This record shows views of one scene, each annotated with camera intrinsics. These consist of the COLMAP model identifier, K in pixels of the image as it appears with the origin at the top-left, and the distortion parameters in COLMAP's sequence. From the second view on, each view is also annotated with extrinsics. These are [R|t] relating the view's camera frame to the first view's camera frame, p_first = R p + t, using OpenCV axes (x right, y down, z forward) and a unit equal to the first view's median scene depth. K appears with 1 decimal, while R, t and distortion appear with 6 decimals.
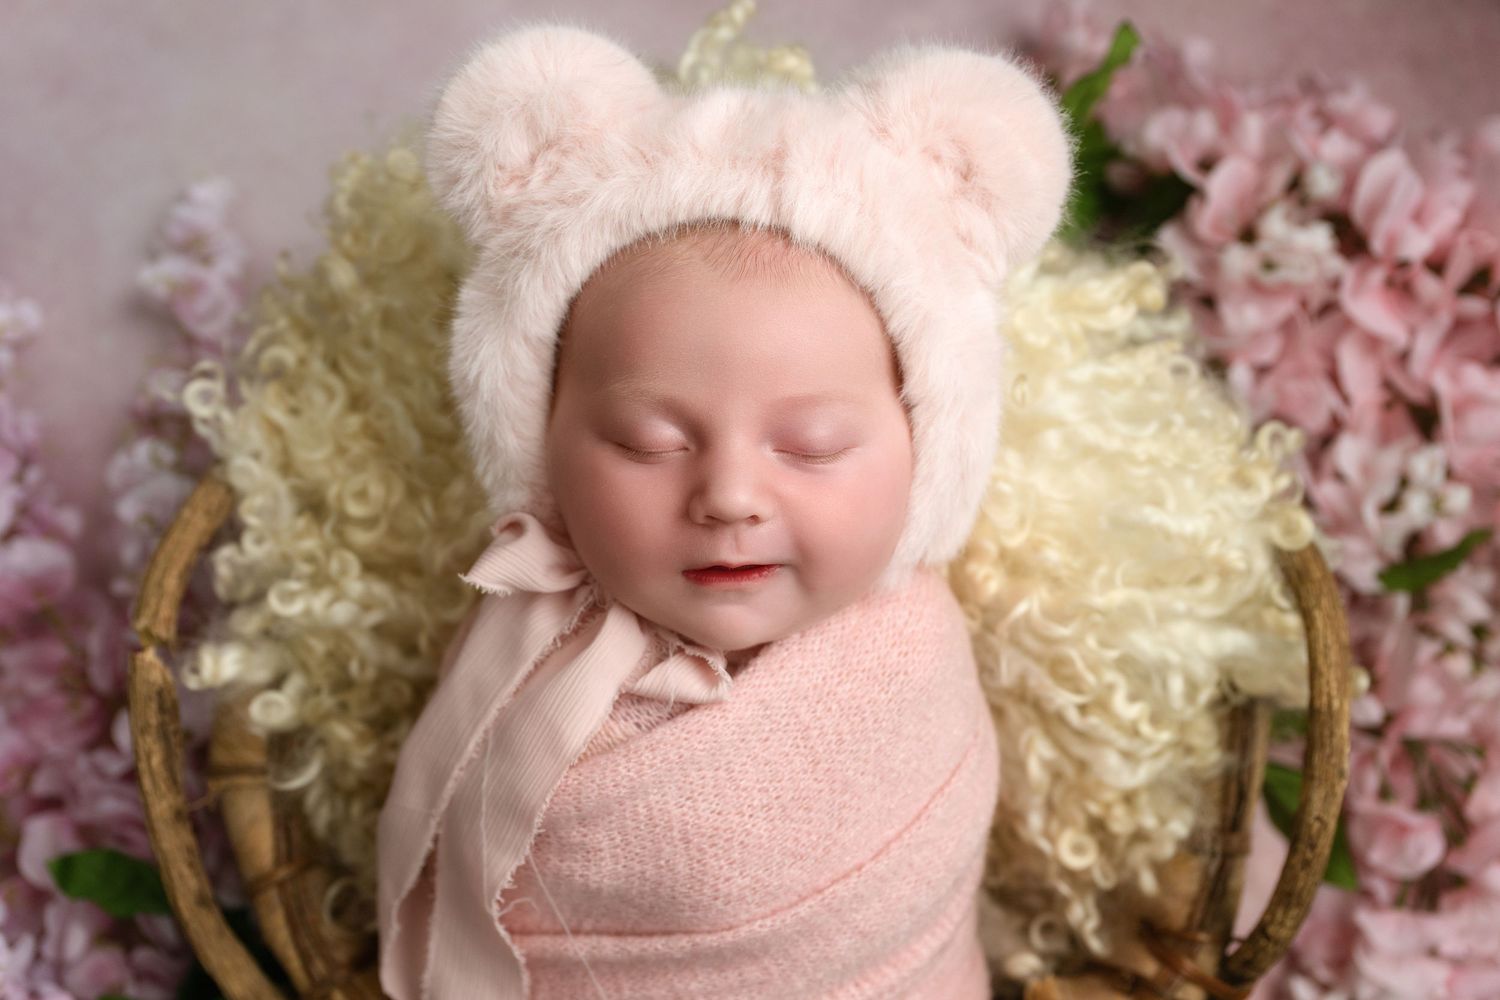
lens RADIAL K [[1511.0, 0, 723.8], [0, 1511.0, 501.0], [0, 0, 1]] dist [0.000930, -0.000358]
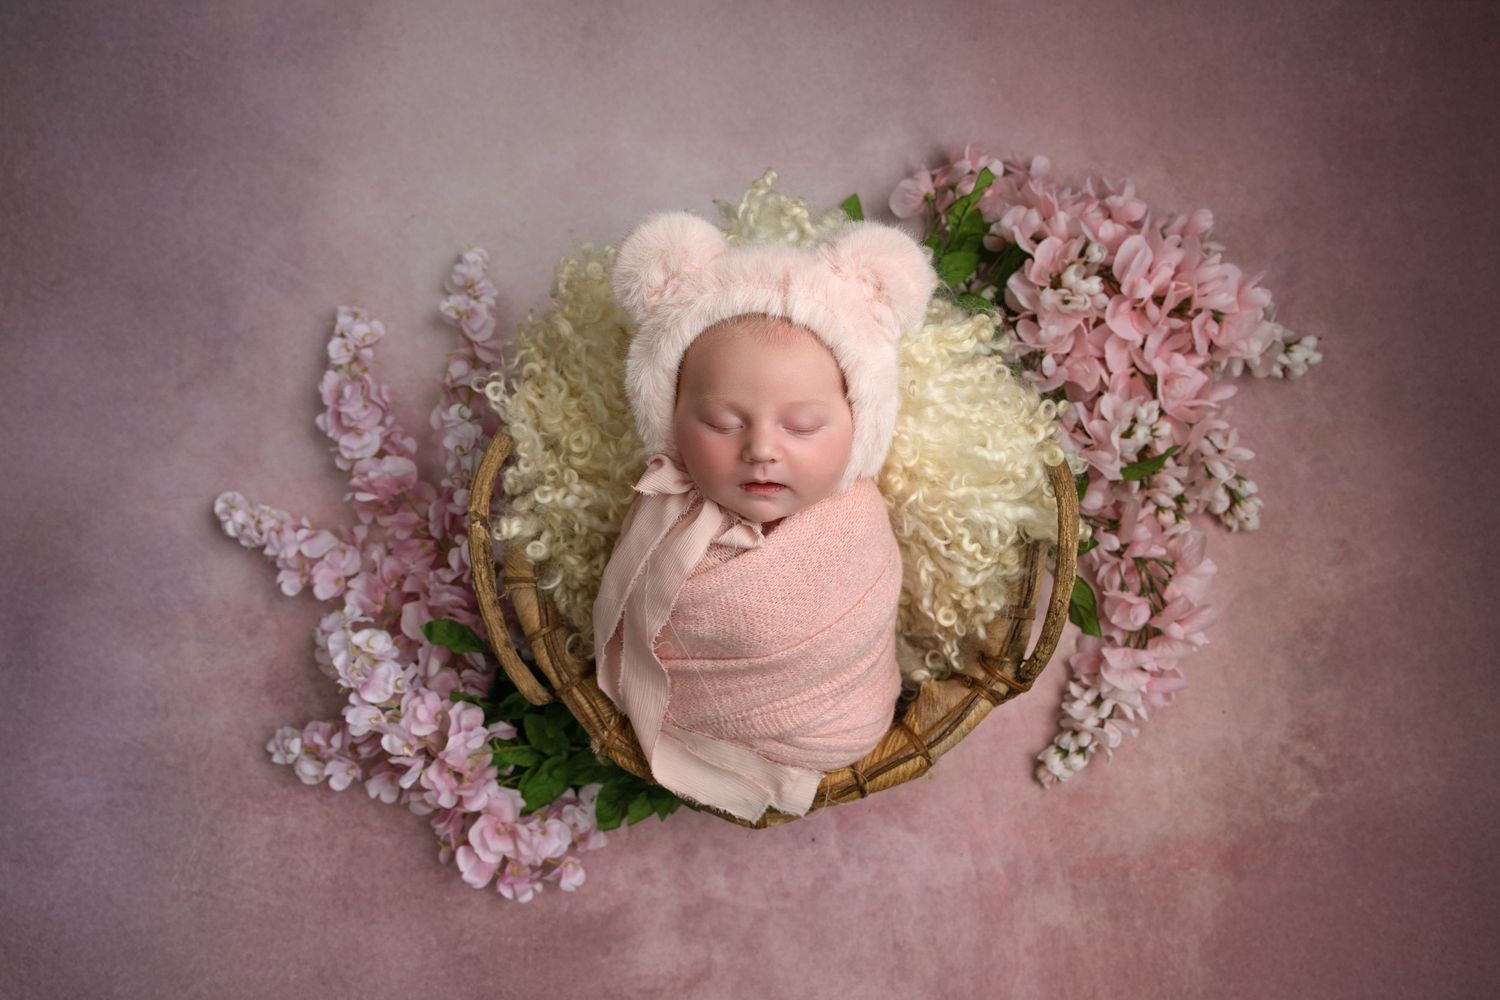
lens RADIAL K [[1115.3, 0, 750.0], [0, 1115.3, 500.0], [0, 0, 1]] dist [-0.003843, -0.000611]
pose [[0.999374, -0.009062, -0.034189, 0.031522], [0.013071, 0.992818, 0.118918, -0.099177], [0.032866, -0.119290, 0.992315, -0.442776]]
